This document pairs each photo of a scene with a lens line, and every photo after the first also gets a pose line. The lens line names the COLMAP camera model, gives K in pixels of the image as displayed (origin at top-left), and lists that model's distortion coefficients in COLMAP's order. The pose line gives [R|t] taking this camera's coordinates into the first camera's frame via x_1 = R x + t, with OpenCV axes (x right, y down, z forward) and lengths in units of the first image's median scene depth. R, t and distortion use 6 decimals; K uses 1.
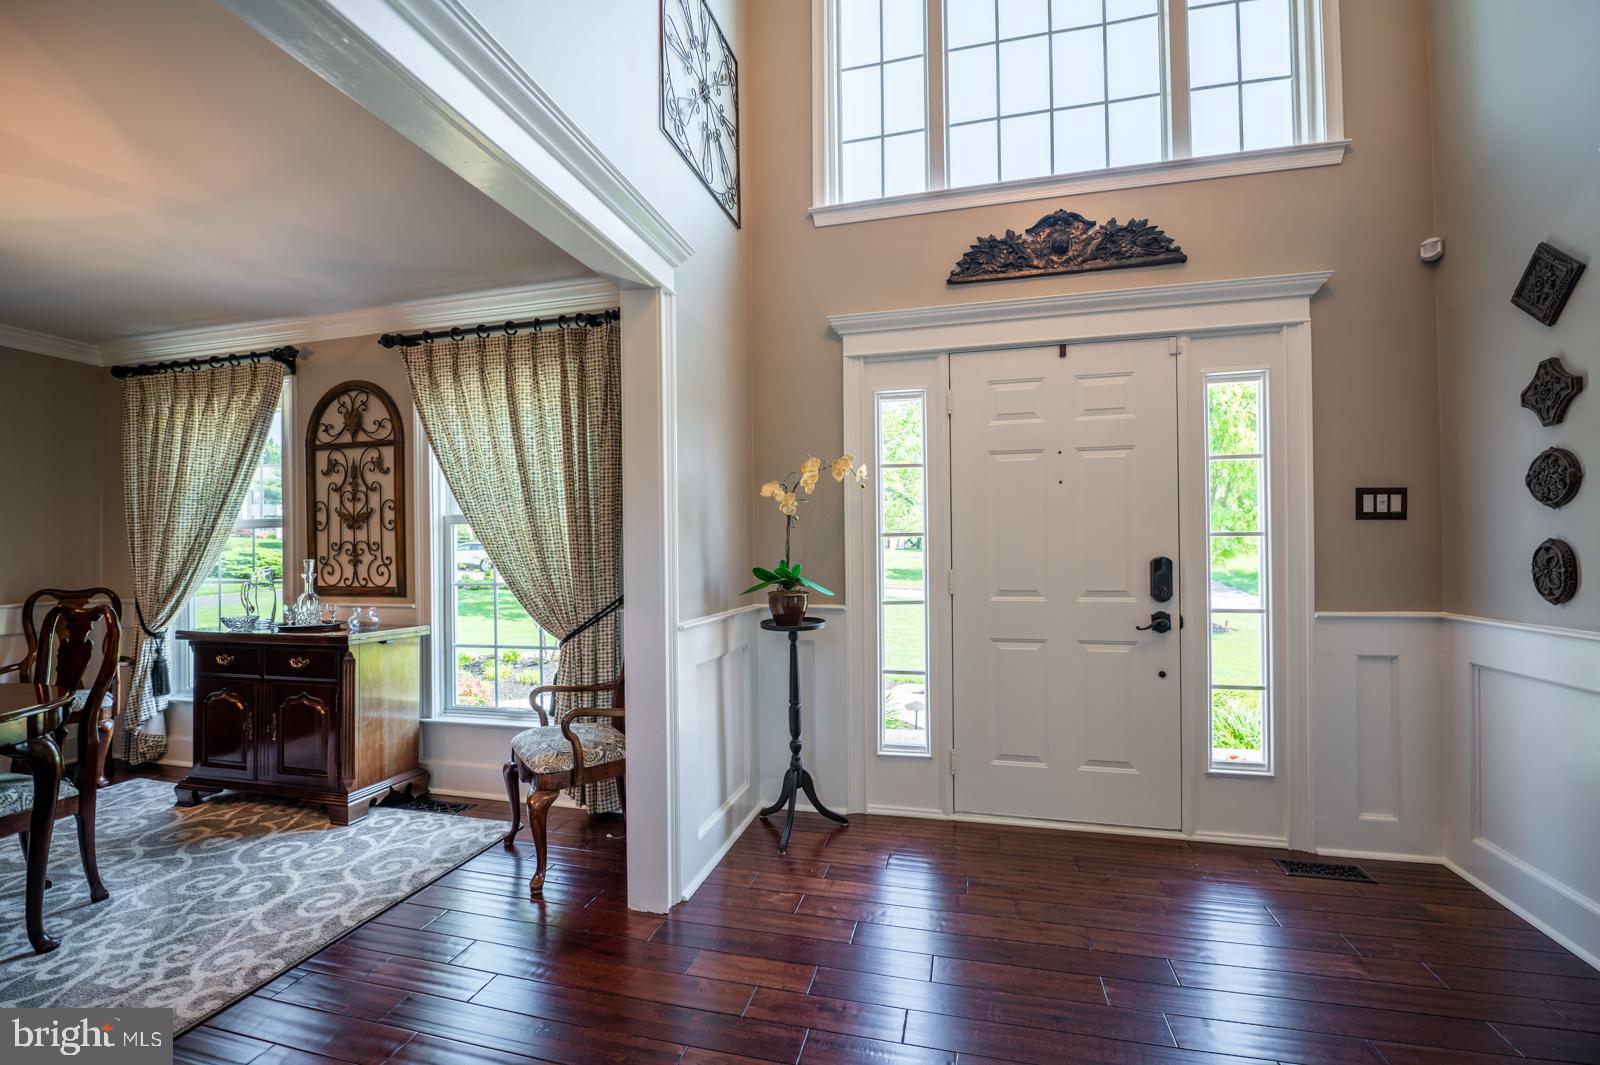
lens RADIAL K [[690.2, 0, 799.9], [0, 690.2, 559.0], [0, 0, 1]] dist [-0.000917, -0.000707]
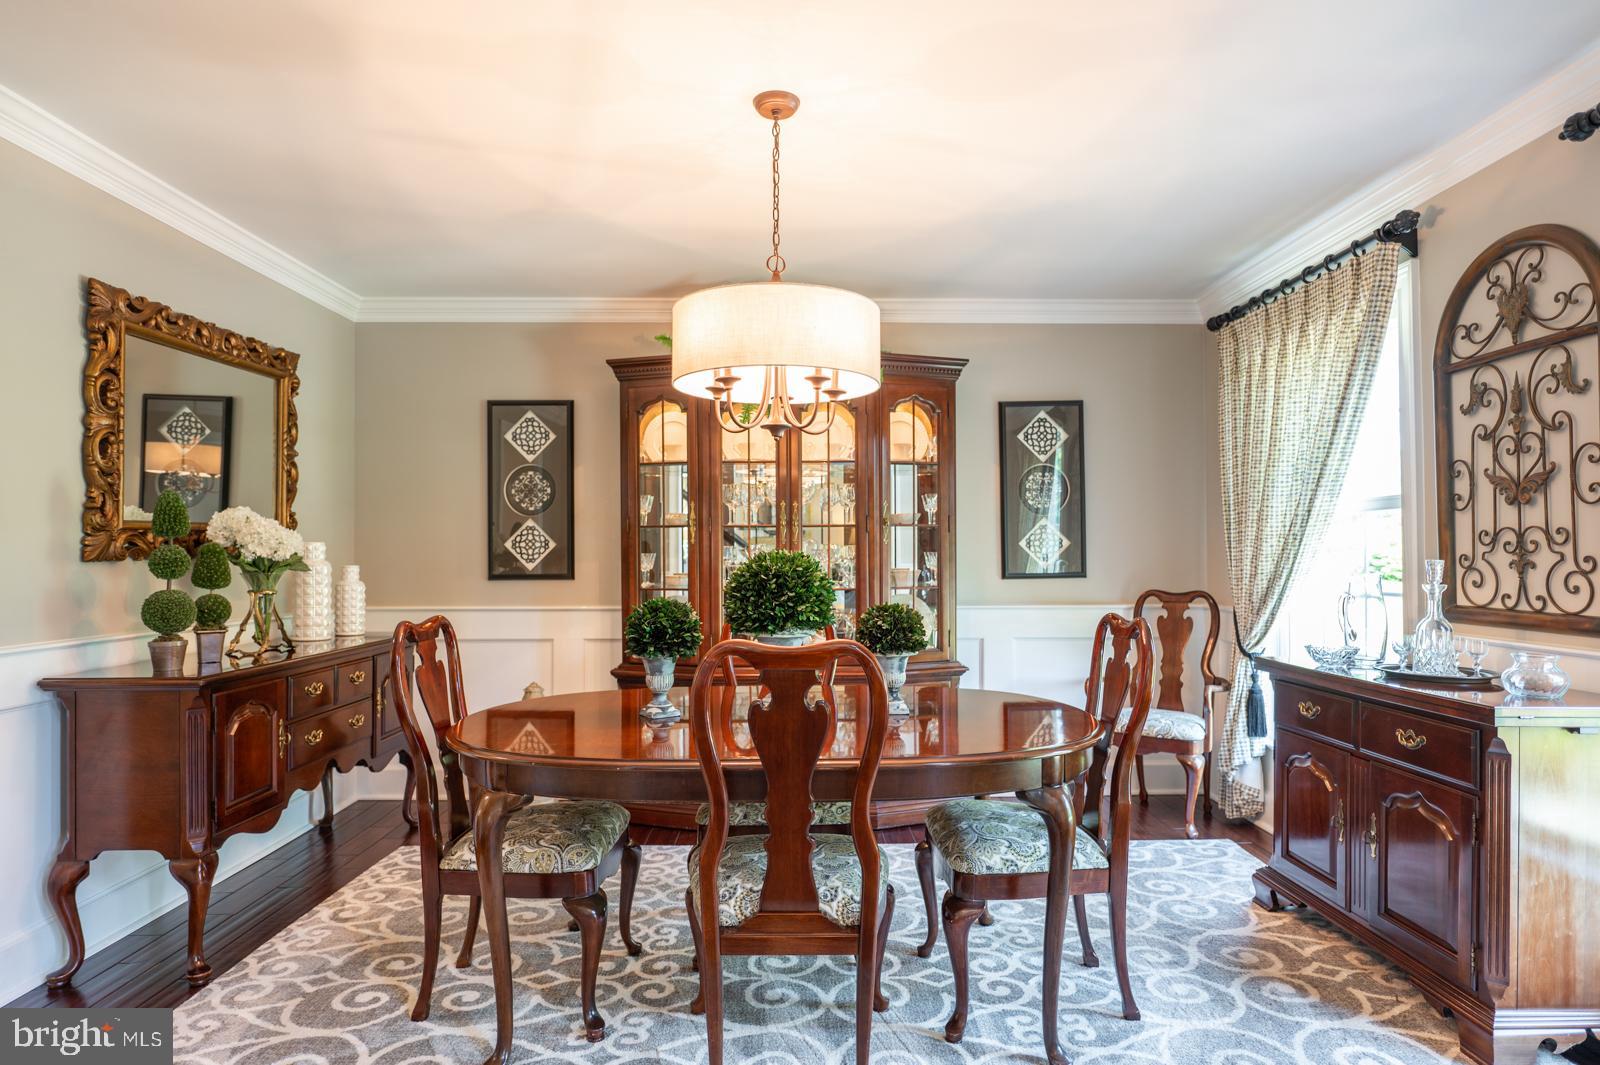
lens RADIAL K [[879.3, 0, 800.0], [0, 879.3, 532.5], [0, 0, 1]] dist [-0.012284, -0.002580]
pose [[0.263635, -0.015926, -0.964491, -0.136222], [-0.011553, 0.999740, -0.019666, -0.001552], [0.964553, 0.016327, 0.263383, 0.276218]]
